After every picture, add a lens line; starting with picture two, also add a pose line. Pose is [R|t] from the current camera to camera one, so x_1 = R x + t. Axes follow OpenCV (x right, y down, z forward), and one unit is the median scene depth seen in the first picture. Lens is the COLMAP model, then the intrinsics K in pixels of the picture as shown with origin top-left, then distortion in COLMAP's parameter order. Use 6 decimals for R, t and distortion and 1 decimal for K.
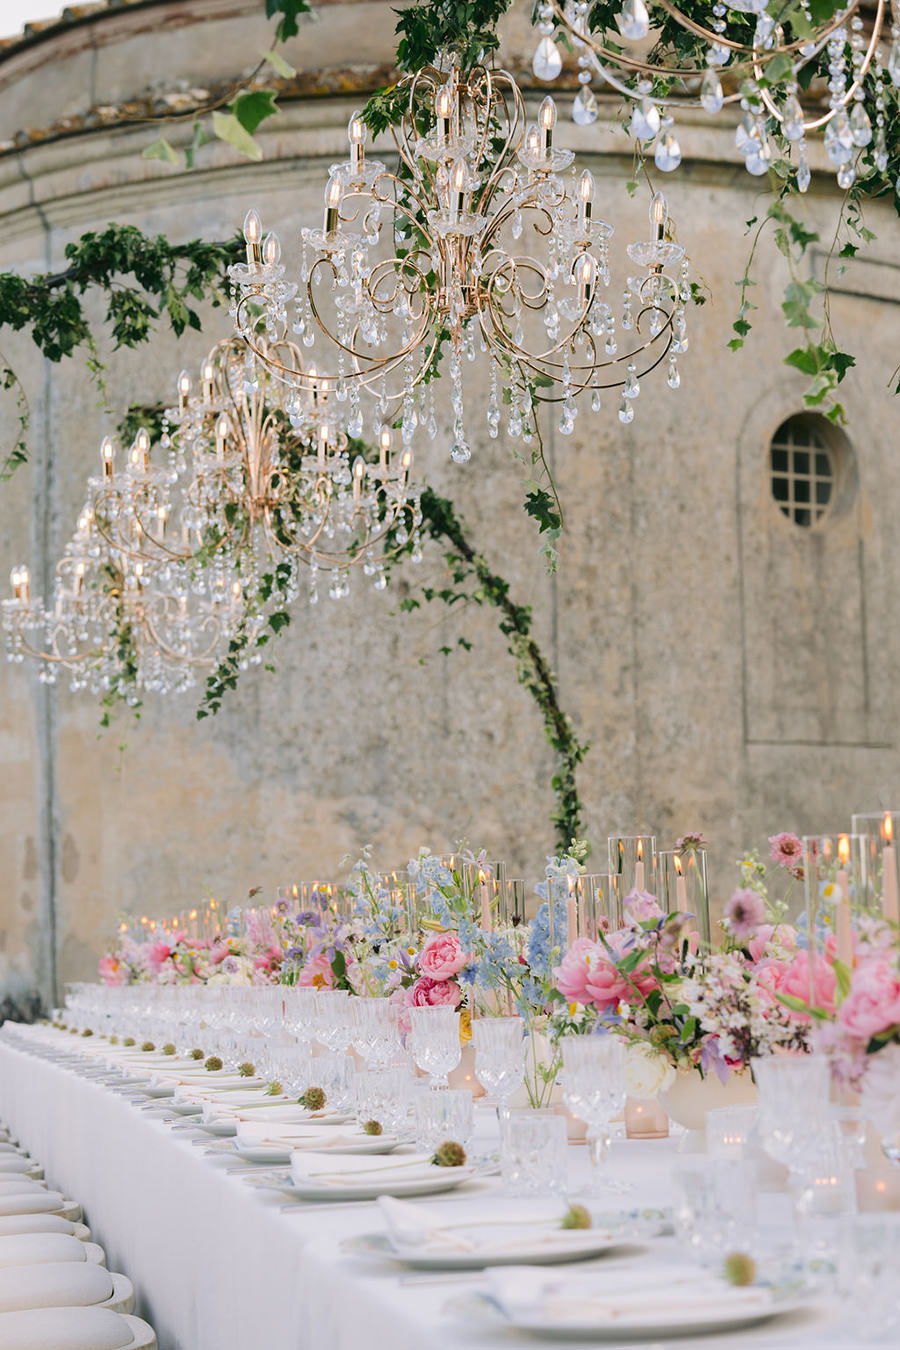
lens RADIAL K [[3175.4, 0, 450.0], [0, 3175.4, 675.0], [0, 0, 1]] dist [0.105388, 0.429212]
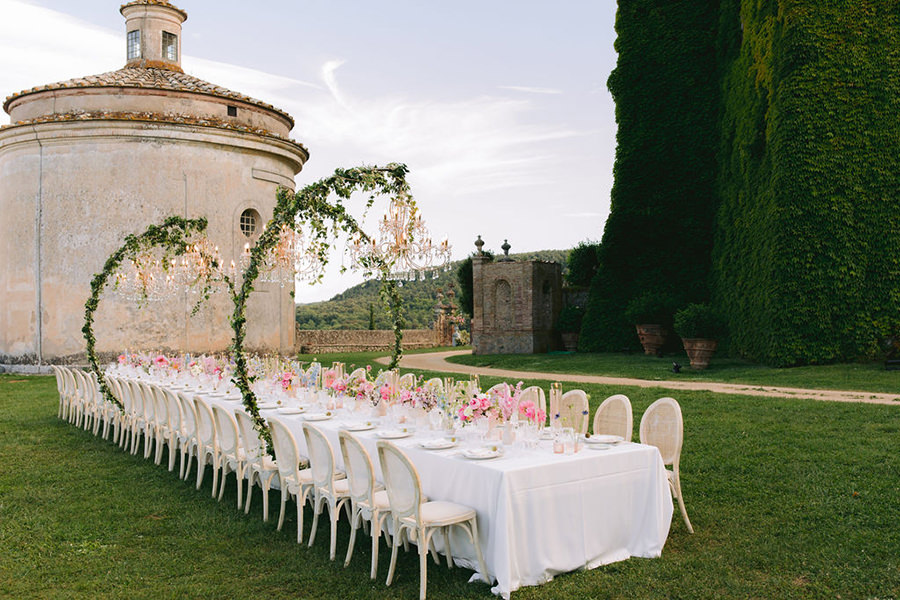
lens RADIAL K [[1440.0, 0, 450.0], [0, 1440.0, 300.0], [0, 0, 1]] dist [0.071603, 0.098569]
pose [[0.916525, 0.002381, 0.399971, -0.368599], [-0.044857, 0.994286, 0.096870, -0.149568], [-0.397455, -0.106726, 0.911394, -0.737194]]
